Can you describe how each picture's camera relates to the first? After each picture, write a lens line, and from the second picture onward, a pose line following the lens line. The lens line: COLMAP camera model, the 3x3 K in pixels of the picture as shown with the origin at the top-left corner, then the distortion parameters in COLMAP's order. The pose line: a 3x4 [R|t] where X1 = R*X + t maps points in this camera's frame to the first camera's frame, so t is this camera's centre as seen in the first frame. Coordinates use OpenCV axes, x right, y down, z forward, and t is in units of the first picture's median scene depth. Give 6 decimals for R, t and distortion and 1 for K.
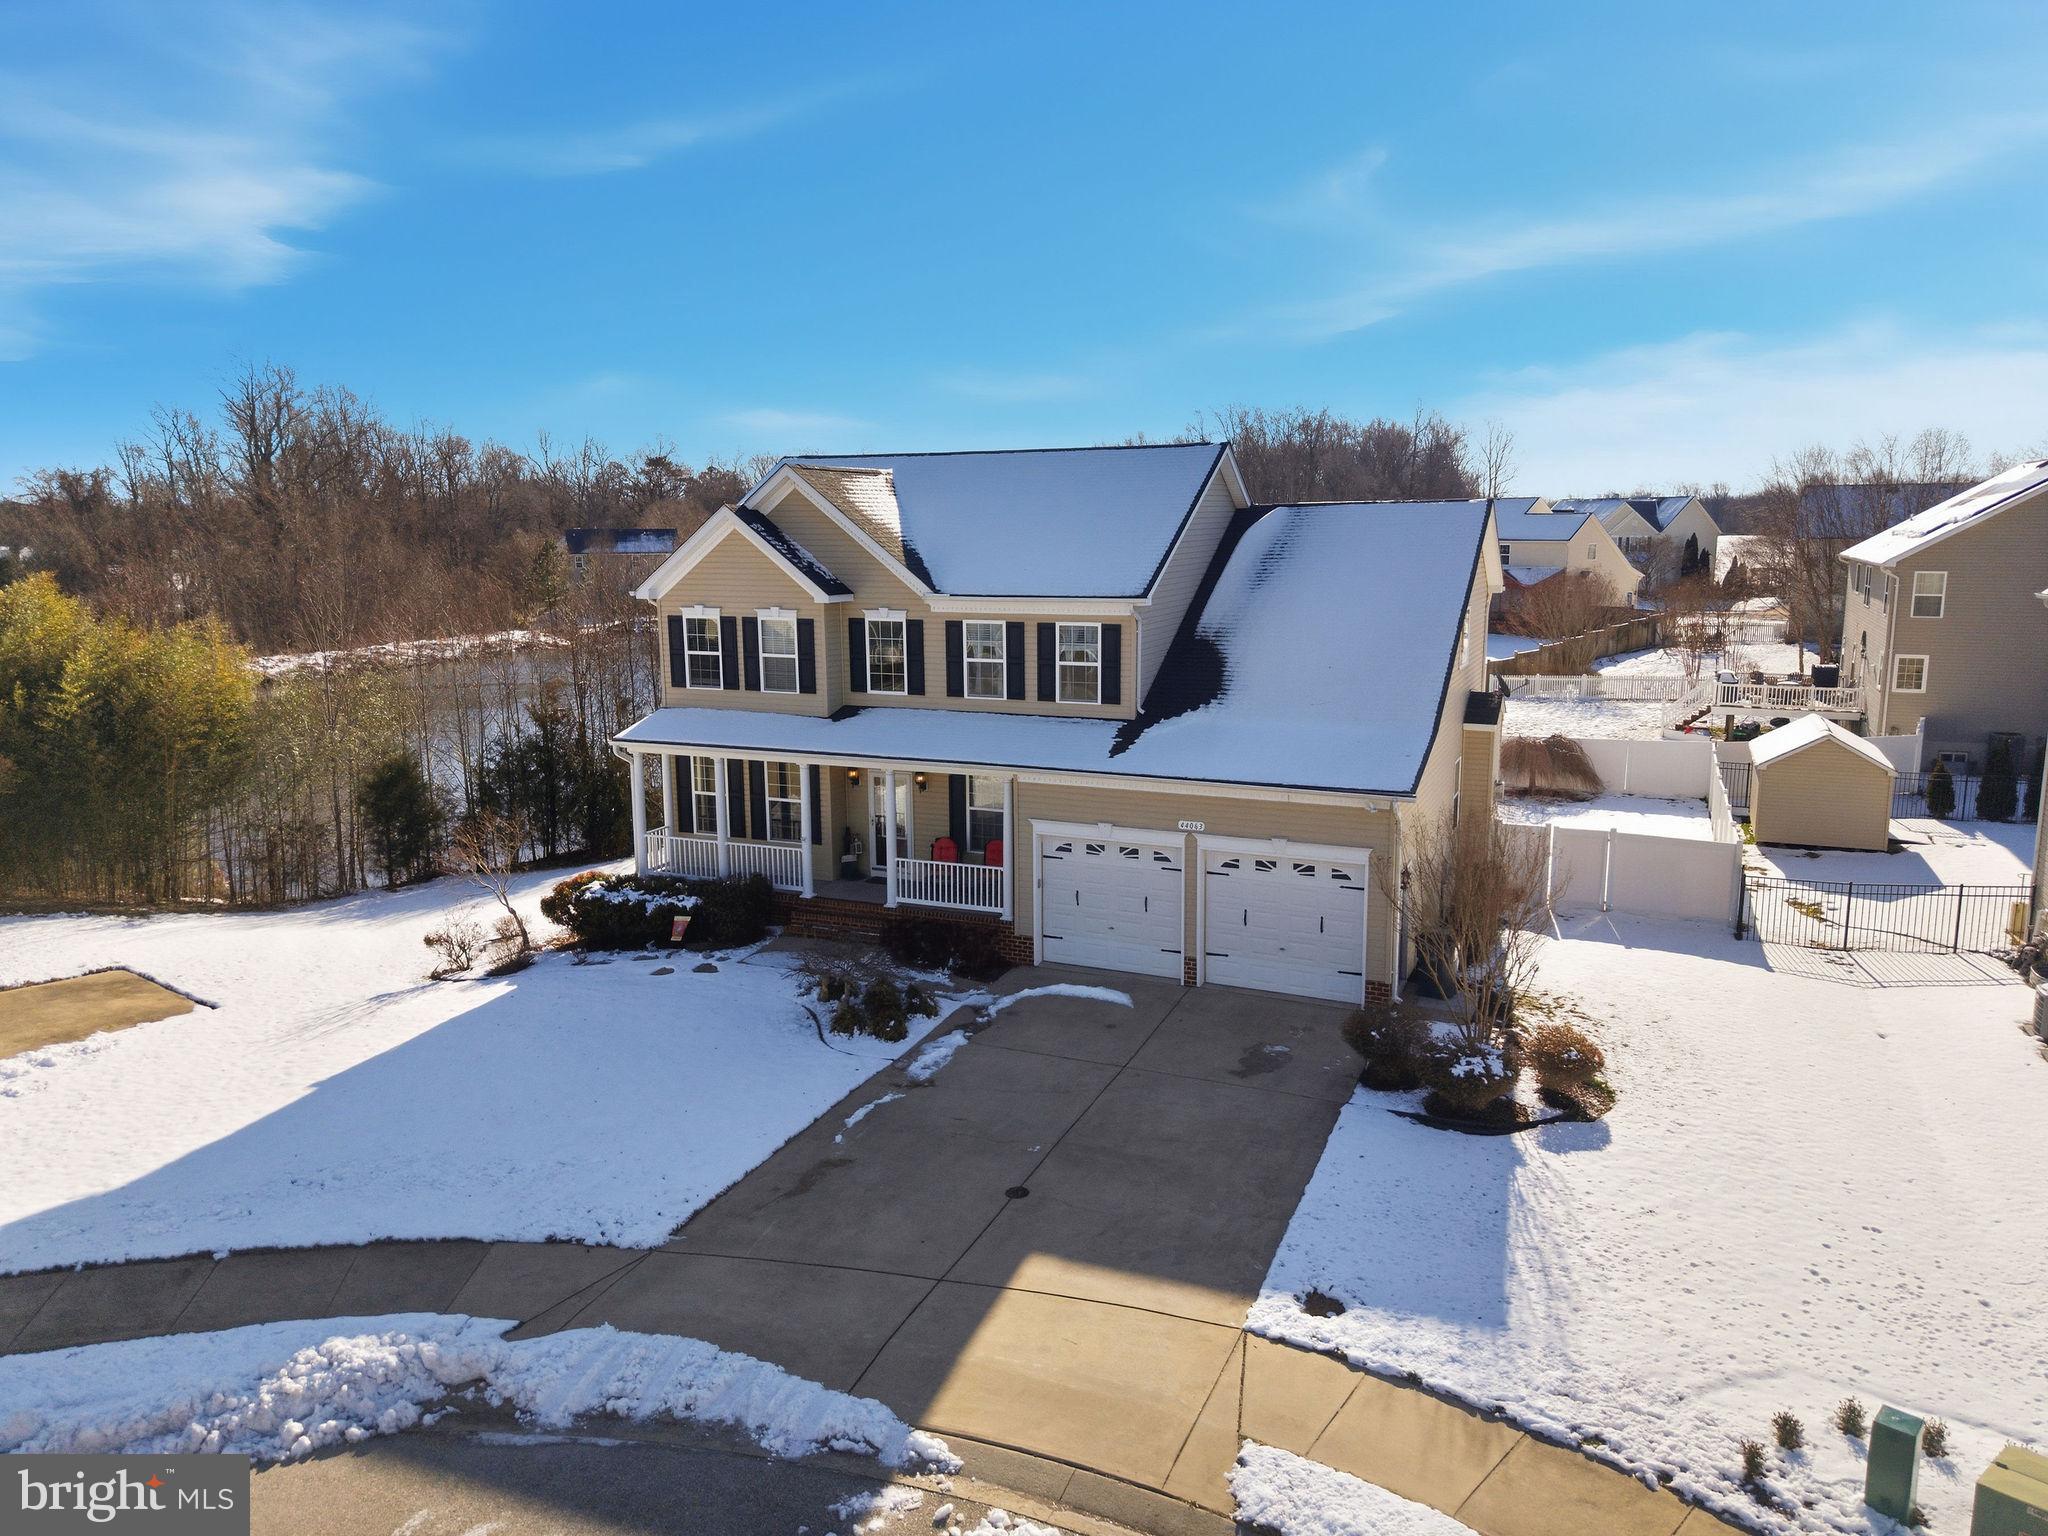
lens RADIAL K [[1387.9, 0, 1024.7], [0, 1387.9, 769.2], [0, 0, 1]] dist [0.024806, -0.031618]
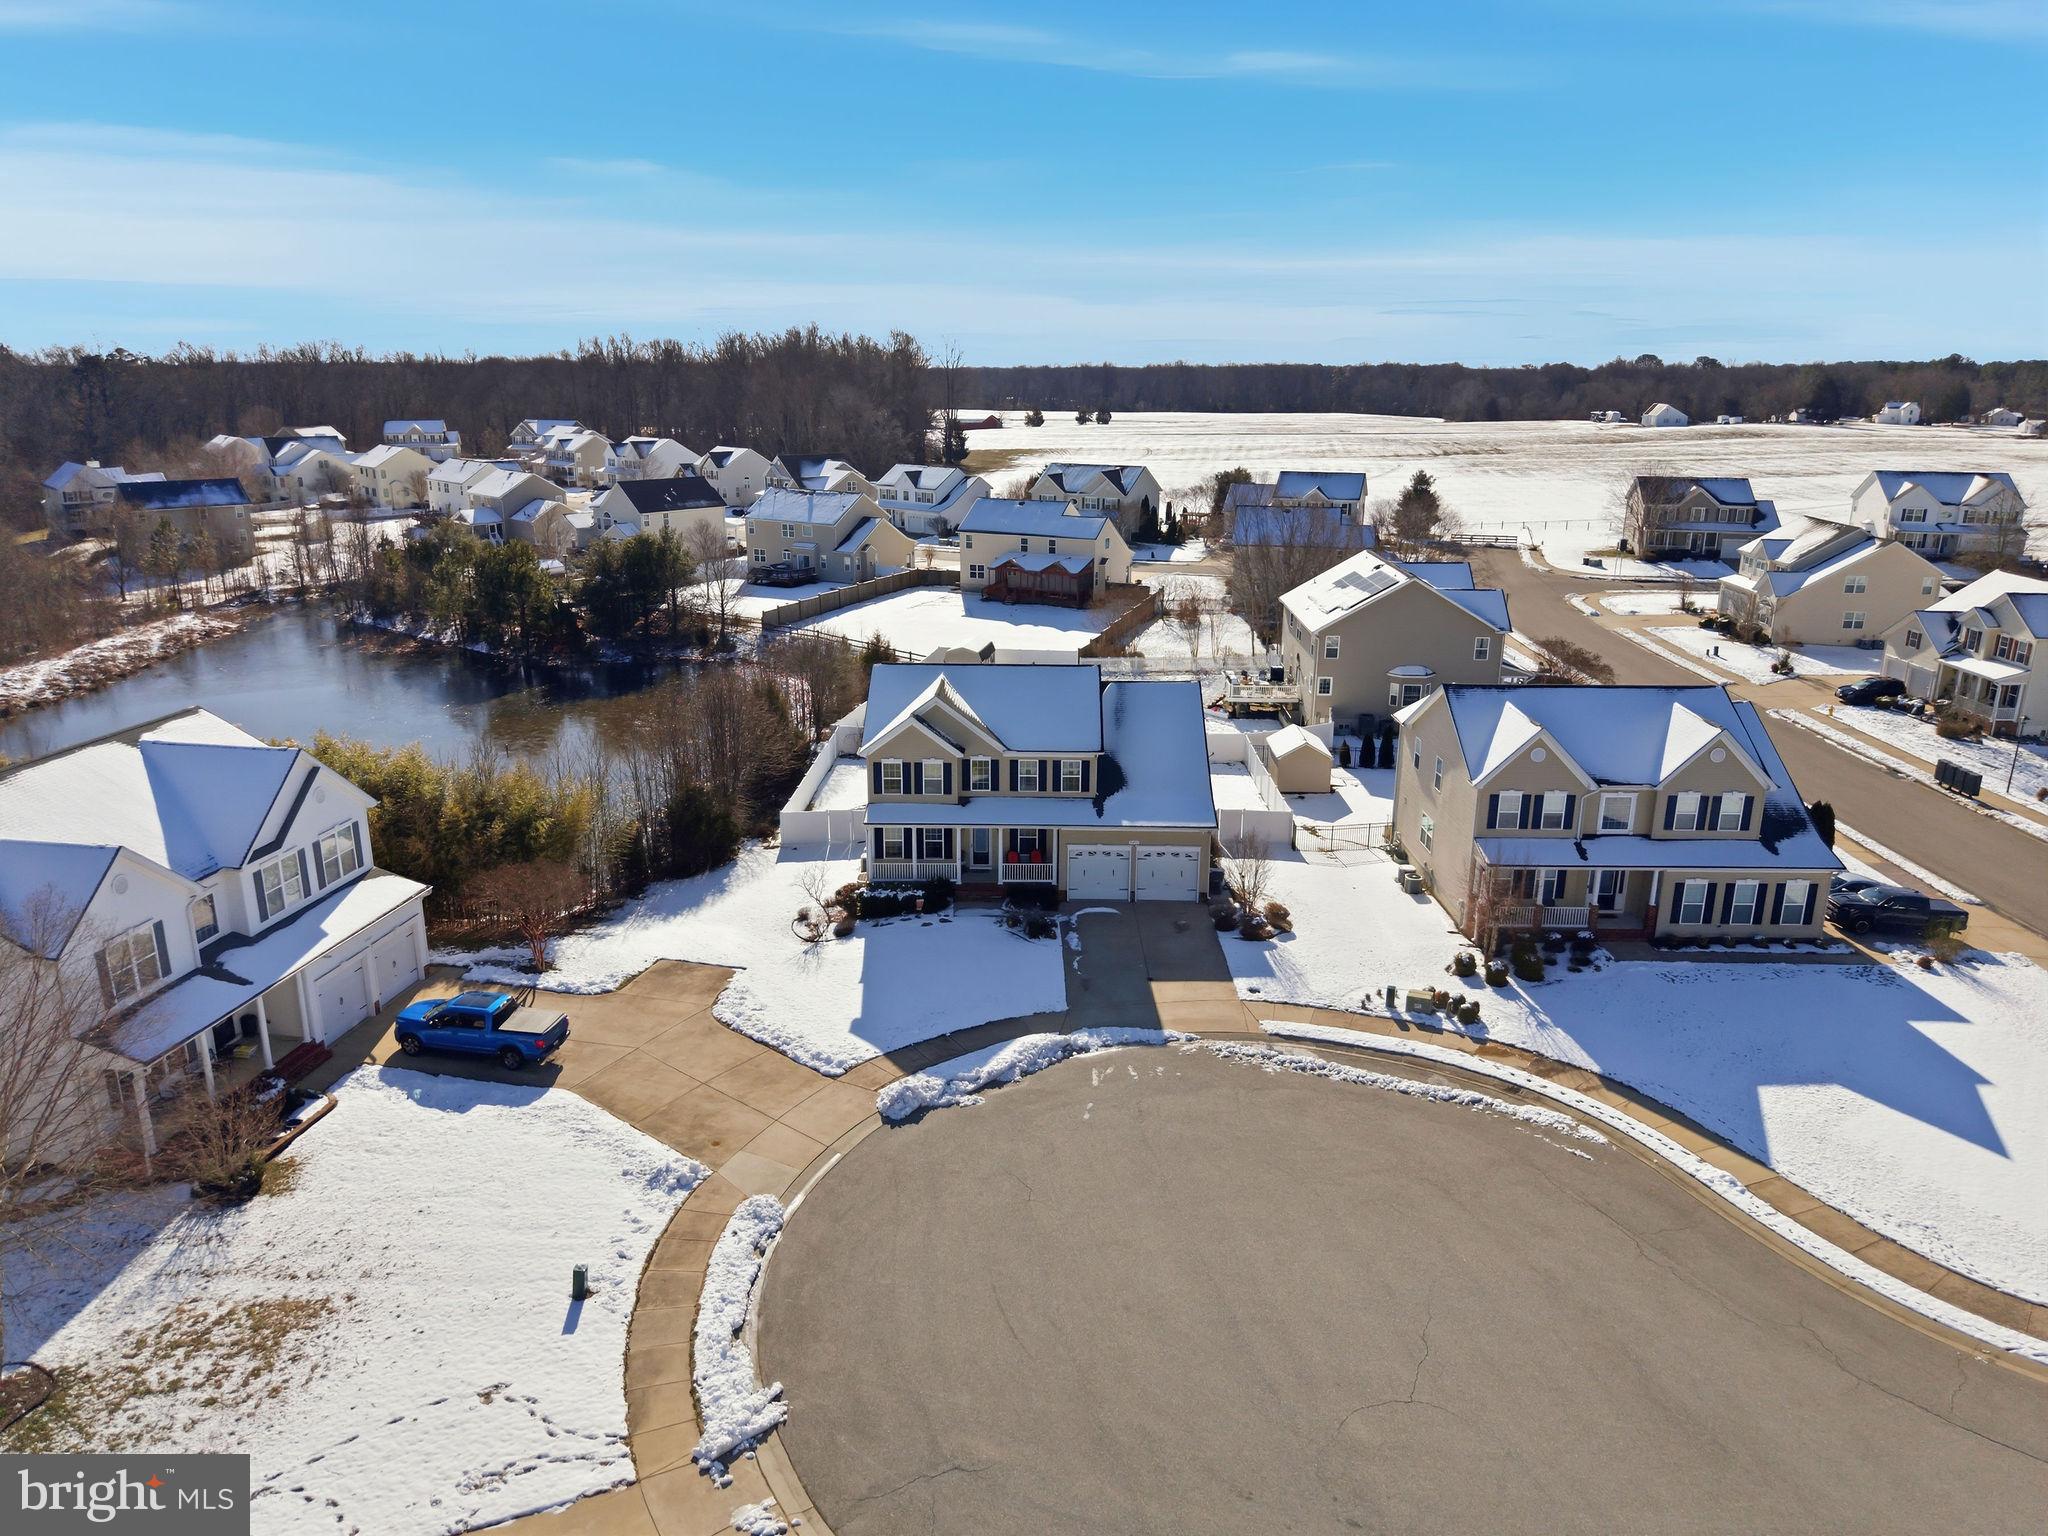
lens RADIAL K [[1366.6, 0, 1024.0], [0, 1366.6, 768.0], [0, 0, 1]] dist [0.079629, -0.110546]
pose [[0.917506, -0.096914, 0.385733, -0.952210], [0.054017, 0.991236, 0.120558, -0.381108], [-0.394036, -0.089777, 0.914700, -1.148529]]
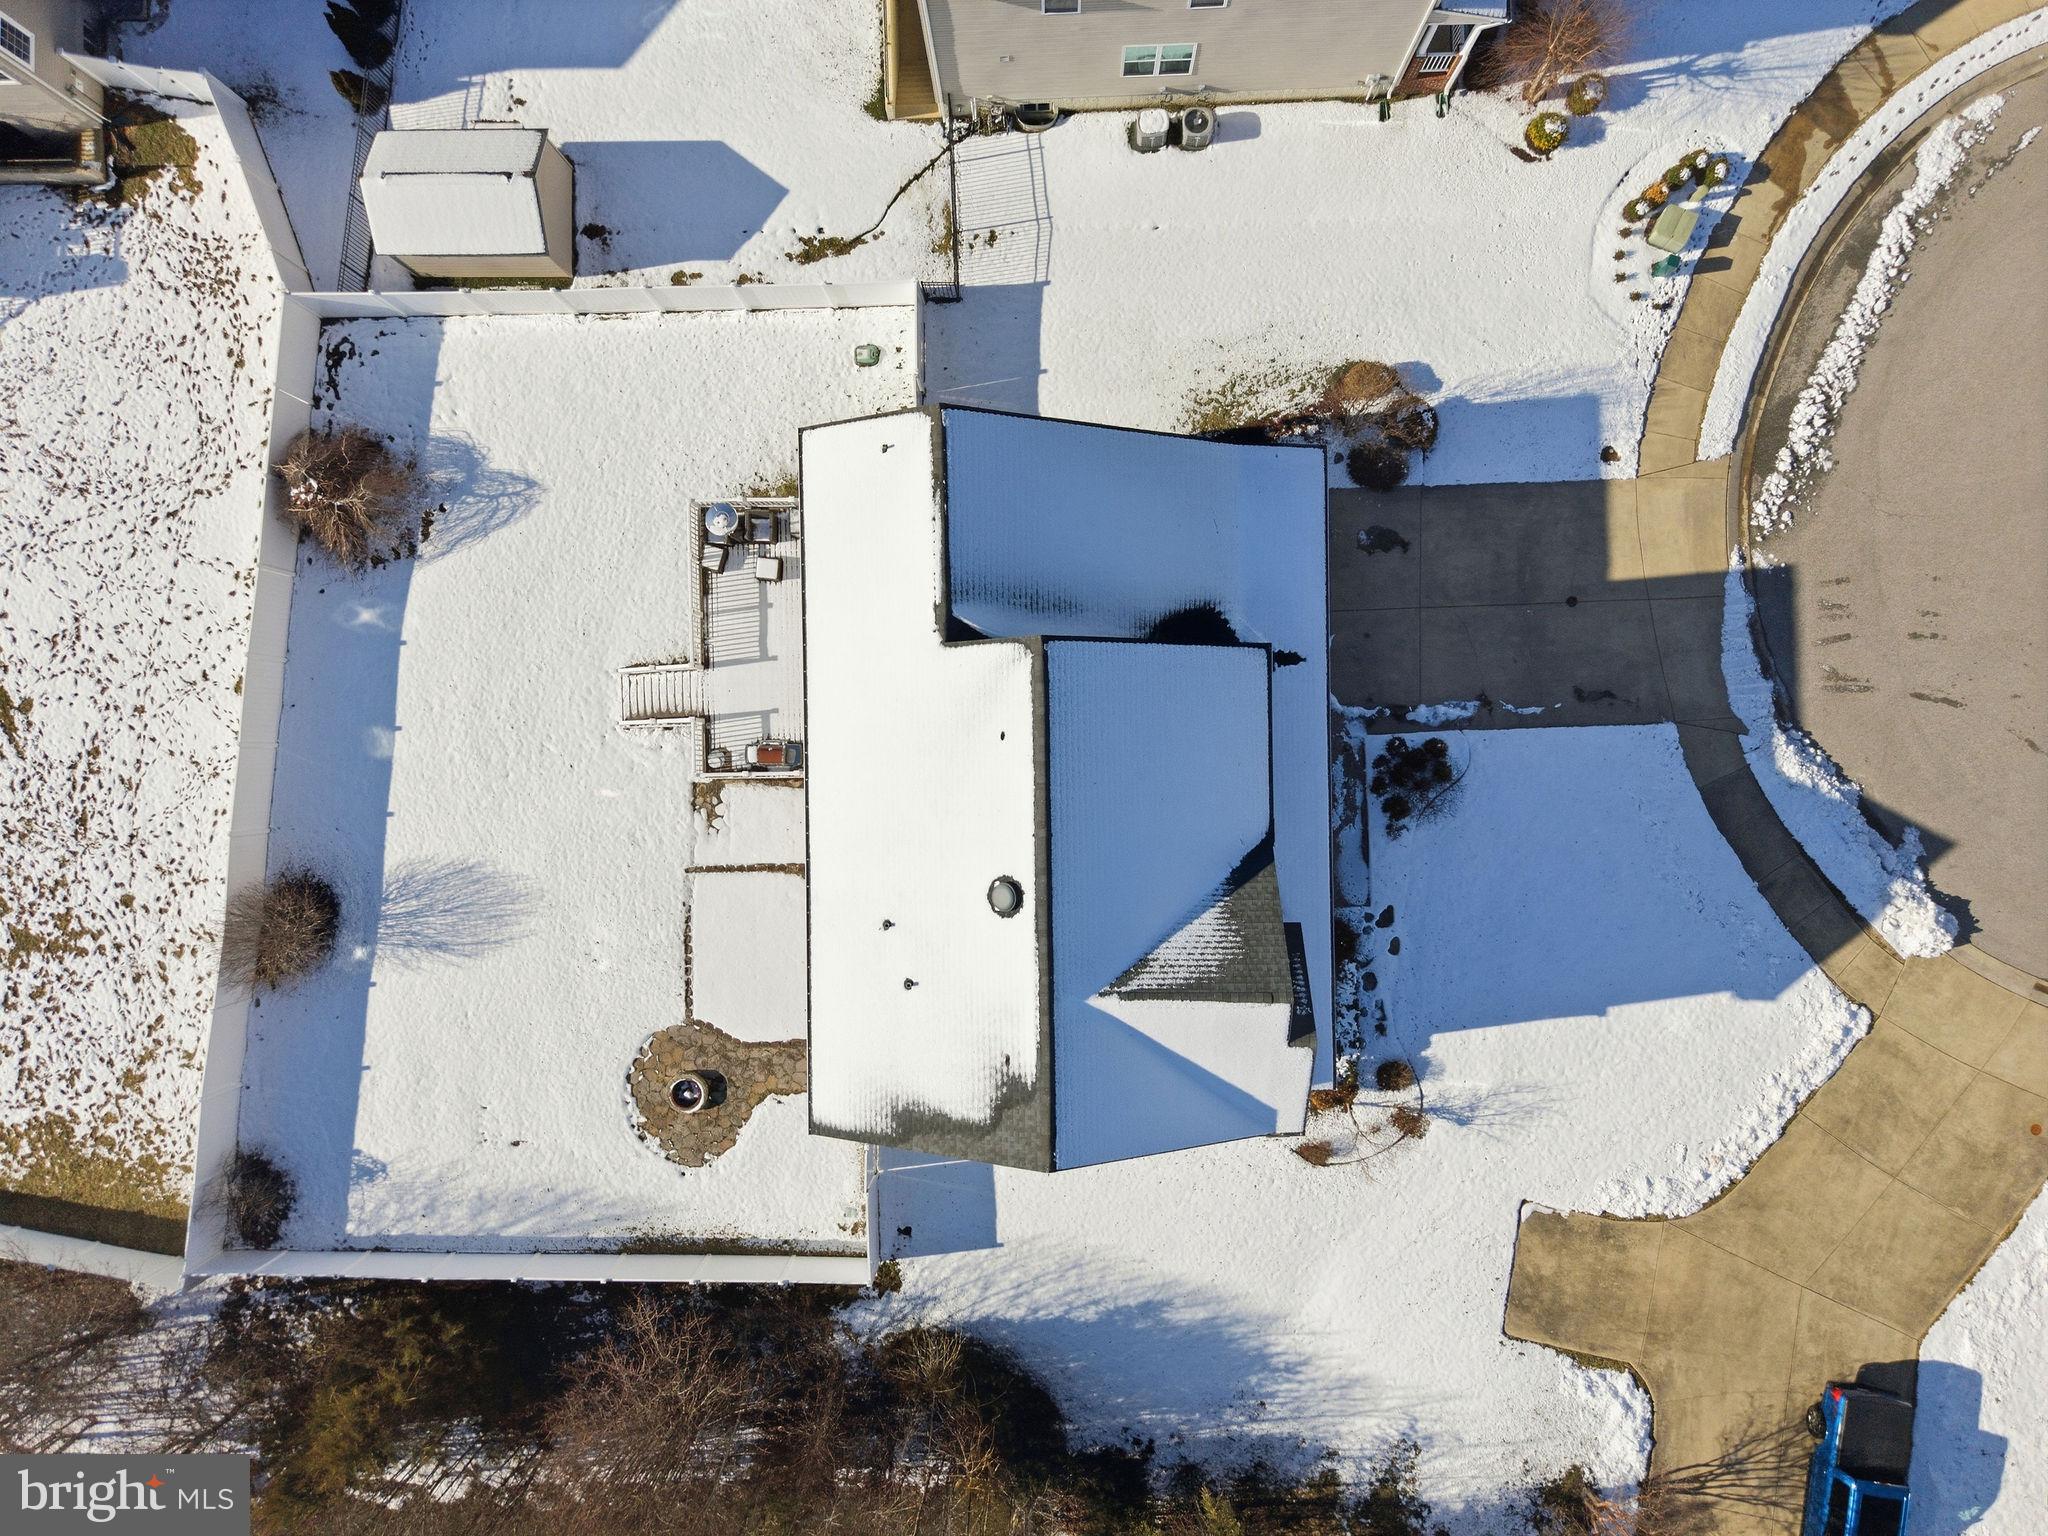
lens RADIAL K [[1387.9, 0, 1024.7], [0, 1387.9, 769.2], [0, 0, 1]] dist [0.024806, -0.031618]
pose [[-0.421698, -0.906622, 0.014396, 0.058013], [0.177739, -0.067082, 0.981789, -1.335503], [-0.889146, 0.416577, 0.189431, 0.956473]]
